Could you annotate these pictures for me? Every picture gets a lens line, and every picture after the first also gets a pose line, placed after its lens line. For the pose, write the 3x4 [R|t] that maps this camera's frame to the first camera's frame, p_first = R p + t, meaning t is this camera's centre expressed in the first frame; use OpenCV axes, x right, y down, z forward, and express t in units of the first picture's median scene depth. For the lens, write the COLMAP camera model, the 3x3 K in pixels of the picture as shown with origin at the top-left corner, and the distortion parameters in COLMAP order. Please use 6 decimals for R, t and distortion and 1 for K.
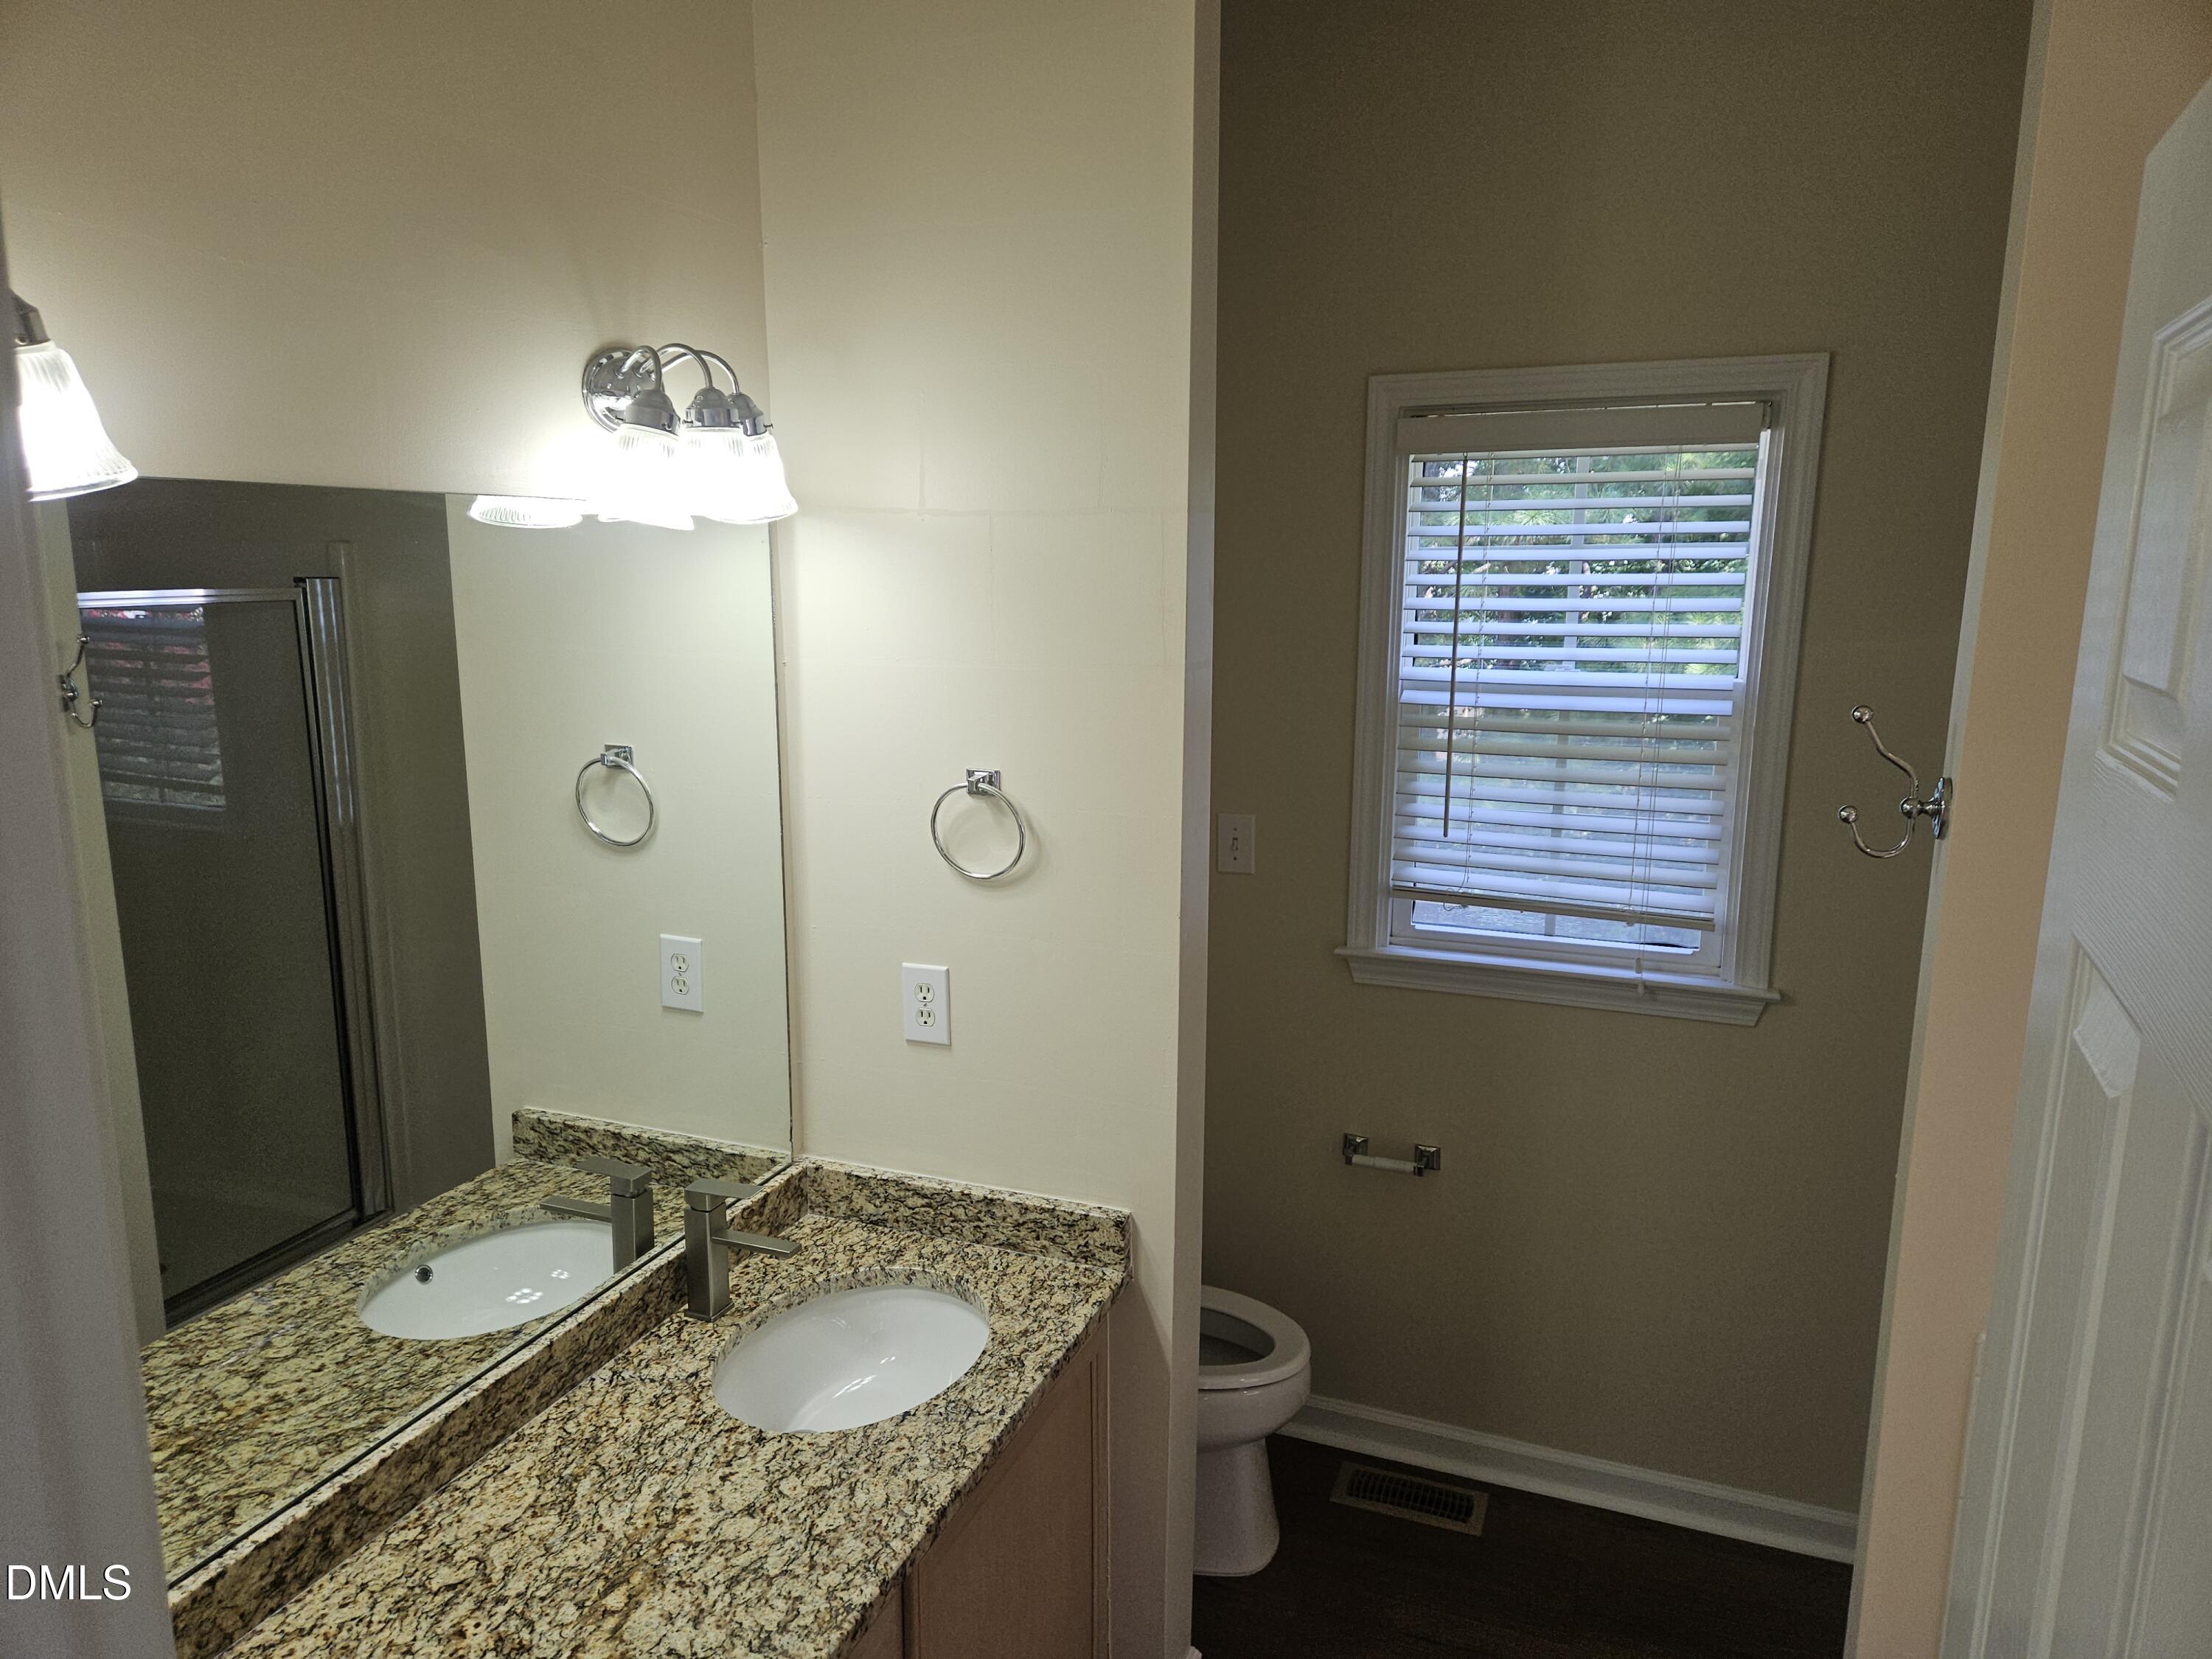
lens RADIAL K [[1482.6, 0, 1079.6], [0, 1482.6, 840.9], [0, 0, 1]] dist [0.072526, -0.078581]
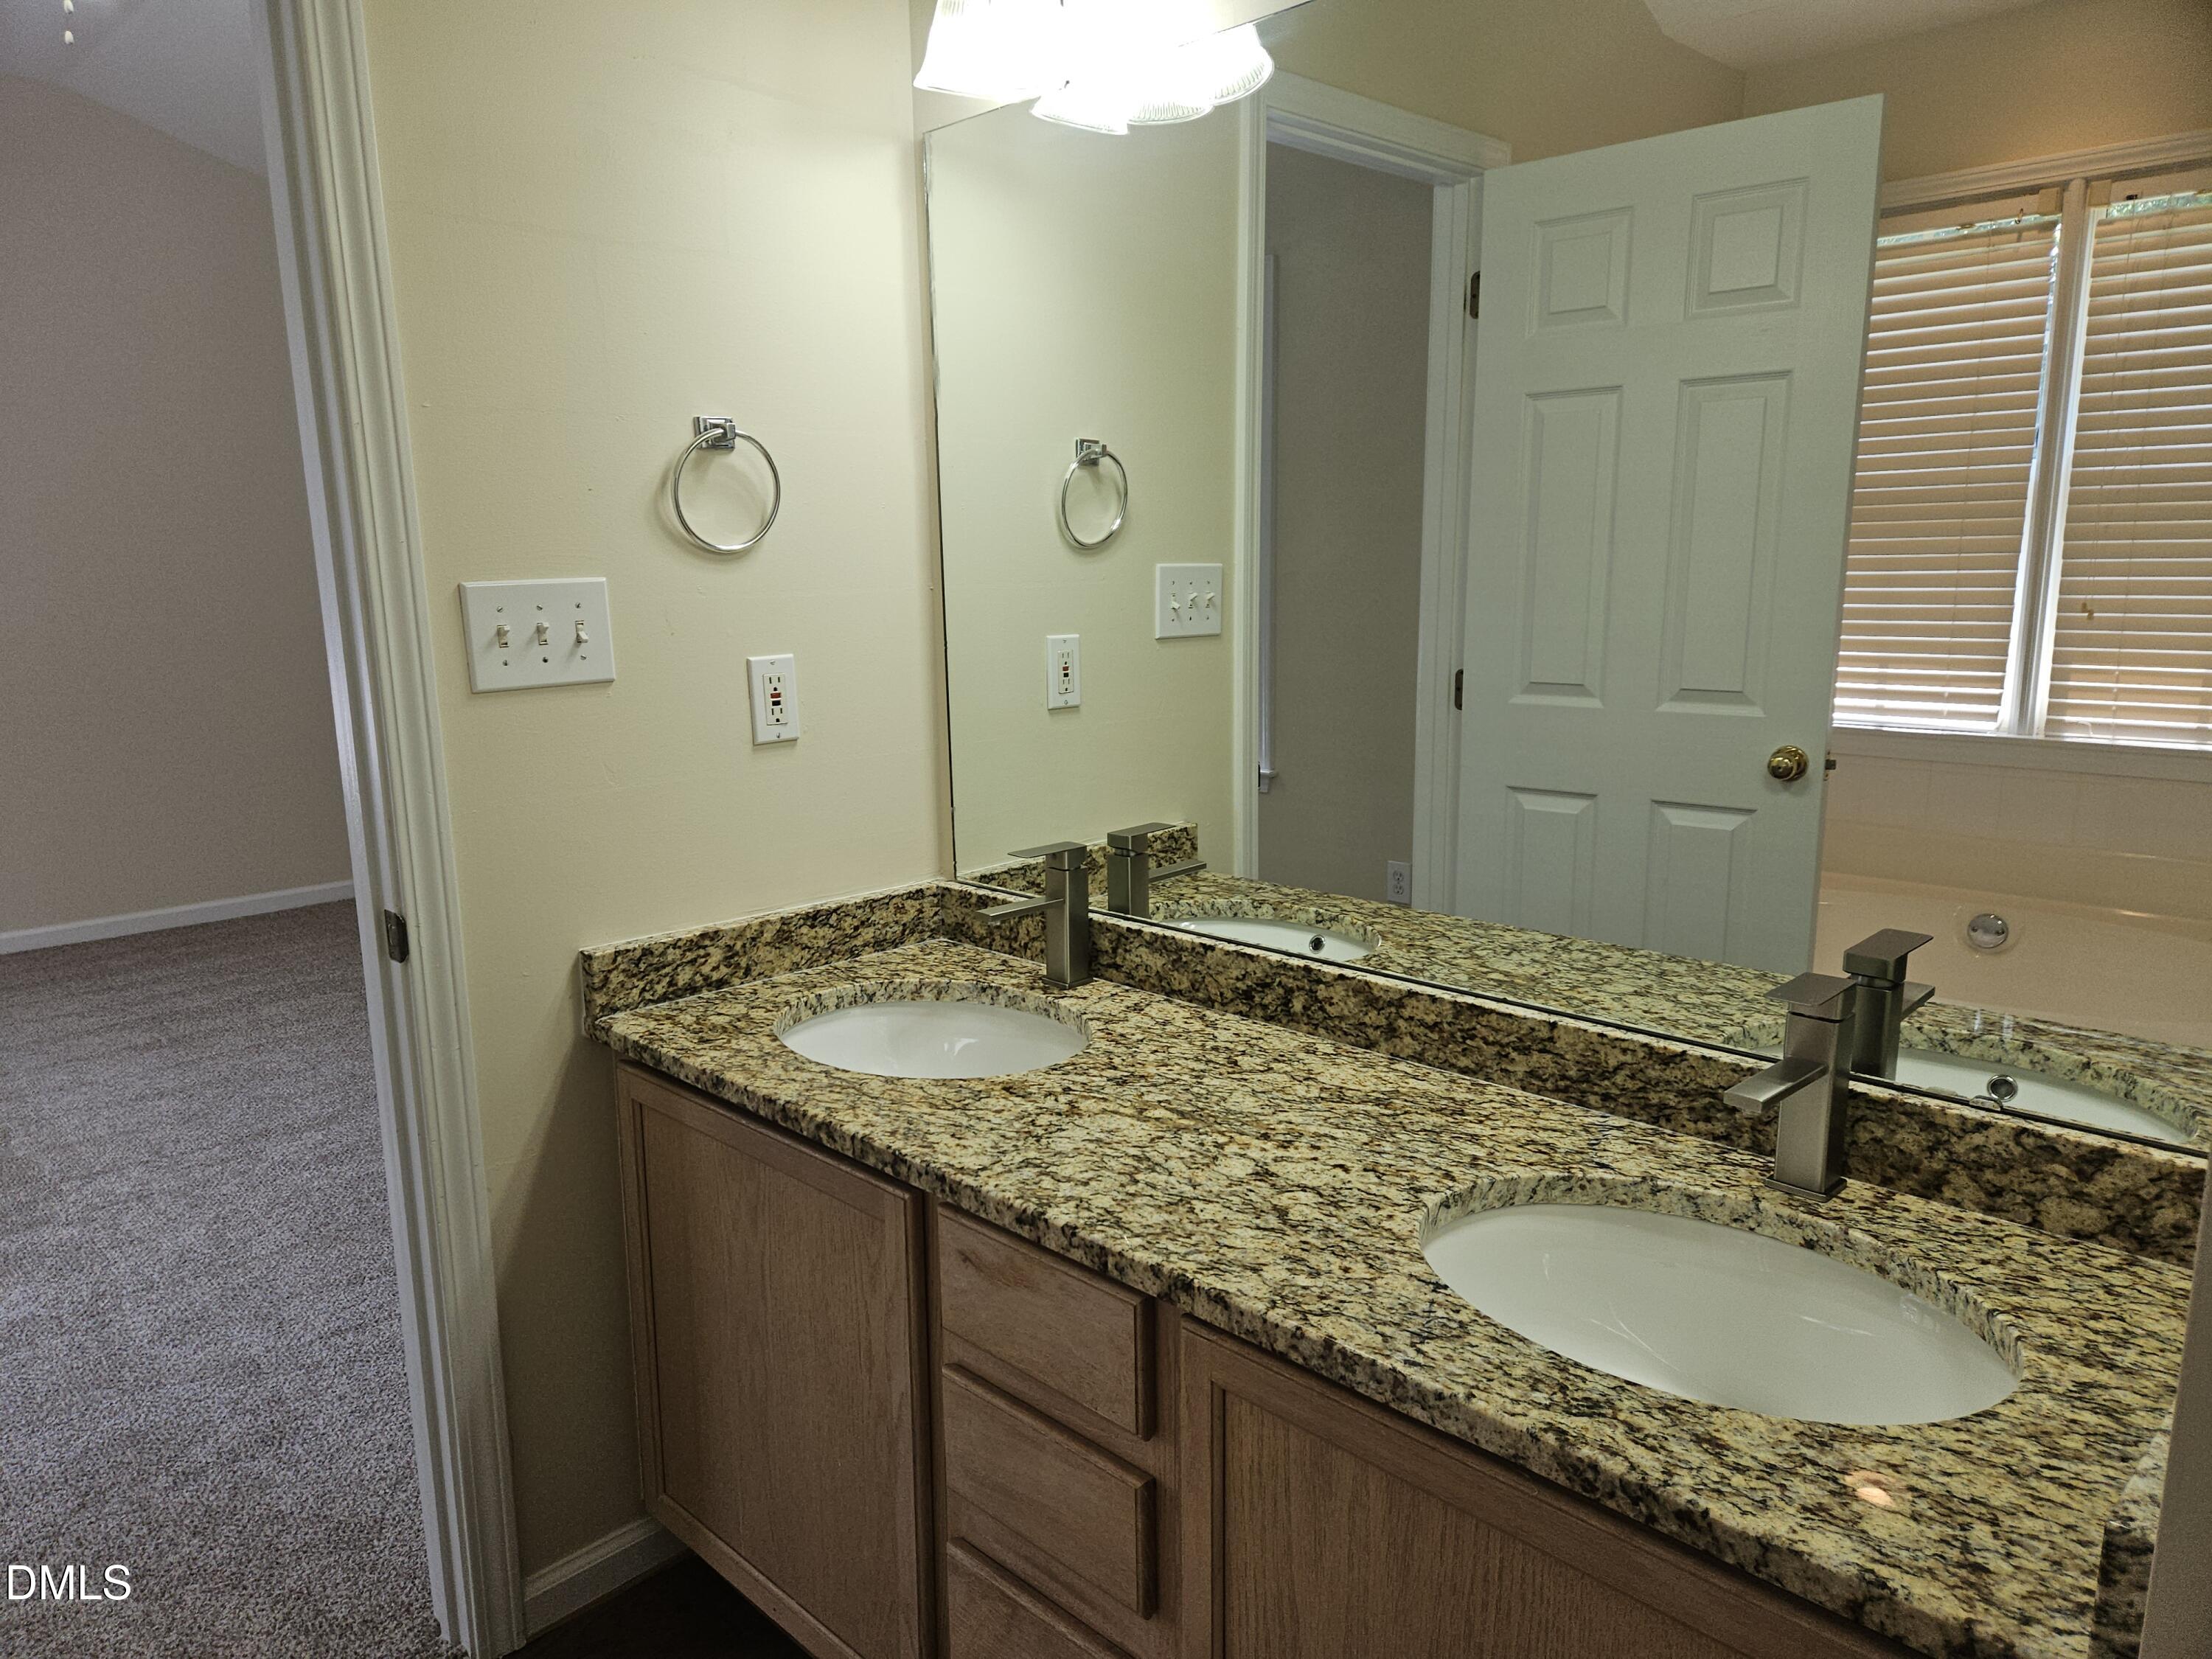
lens RADIAL K [[1482.6, 0, 1079.6], [0, 1482.6, 840.9], [0, 0, 1]] dist [0.072526, -0.078581]
pose [[-0.401487, 0.179136, -0.898175, 0.398045], [-0.155428, 0.953134, 0.259574, 0.059774], [0.902580, 0.243817, -0.354828, 0.886947]]
